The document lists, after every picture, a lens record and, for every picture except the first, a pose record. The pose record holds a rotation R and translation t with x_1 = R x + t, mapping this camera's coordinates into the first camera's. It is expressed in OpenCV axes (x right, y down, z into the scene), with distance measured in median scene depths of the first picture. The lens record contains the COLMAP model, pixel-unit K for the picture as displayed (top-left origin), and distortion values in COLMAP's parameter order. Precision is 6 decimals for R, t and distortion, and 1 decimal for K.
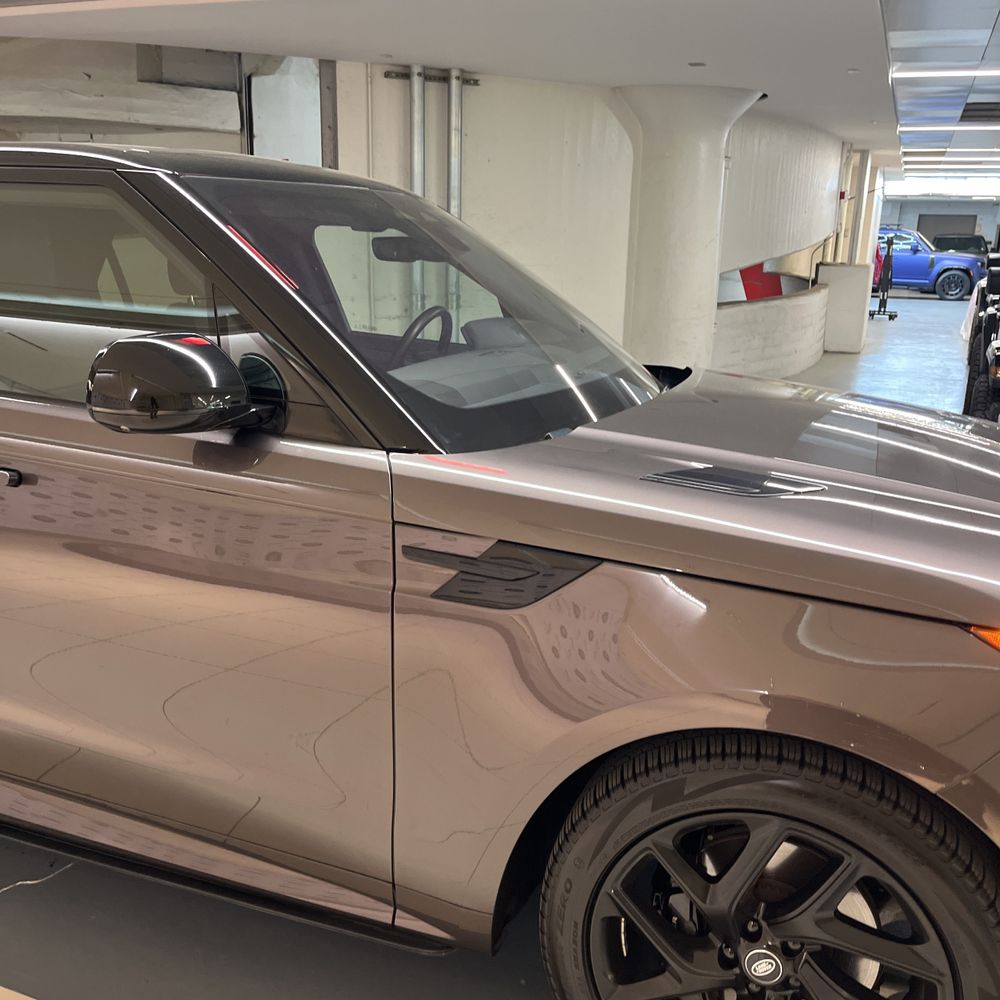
lens RADIAL K [[1019.9, 0, 505.4], [0, 1019.9, 497.7], [0, 0, 1]] dist [0.027740, 0.000000]
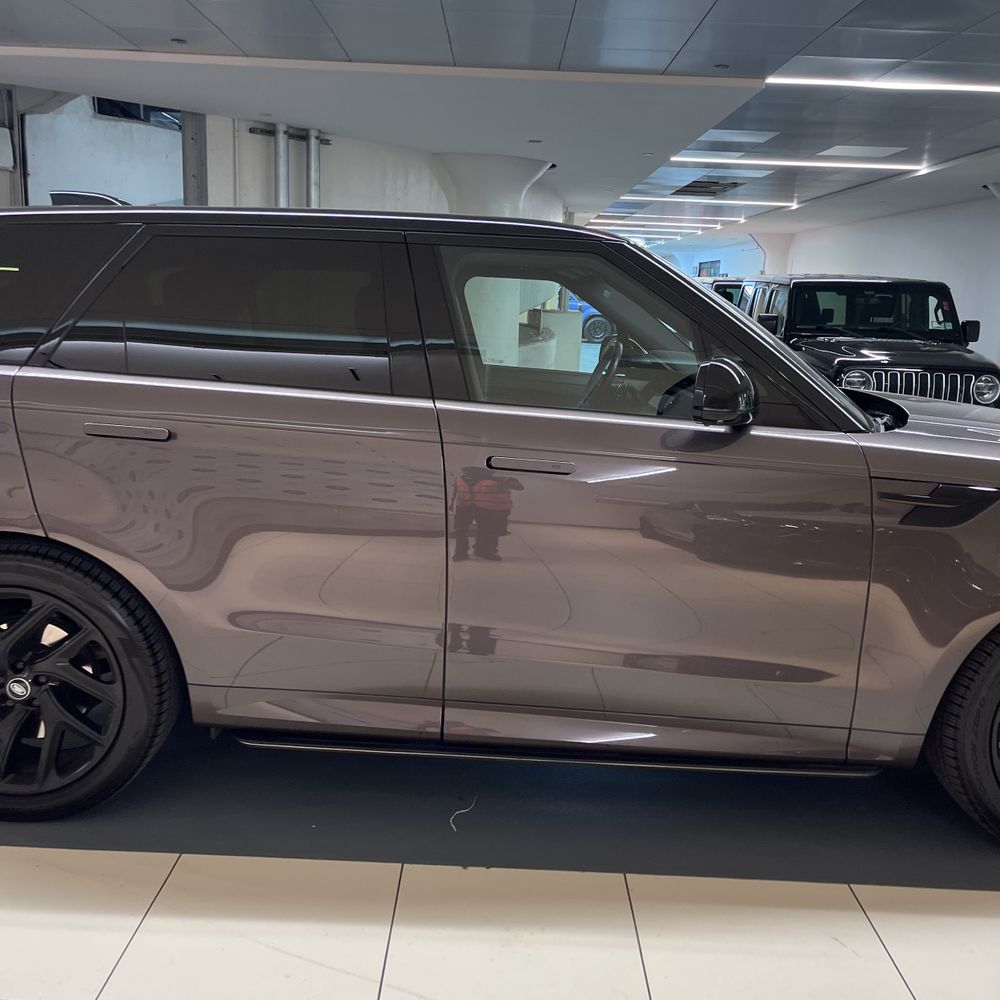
lens RADIAL K [[1019.9, 0, 496.2], [0, 1019.9, 491.0], [0, 0, 1]] dist [0.027740, 0.000000]
pose [[0.934413, -0.057144, 0.351577, -1.166892], [0.074124, 0.996634, -0.035017, 0.057084], [-0.348393, 0.058781, 0.935504, -0.229319]]
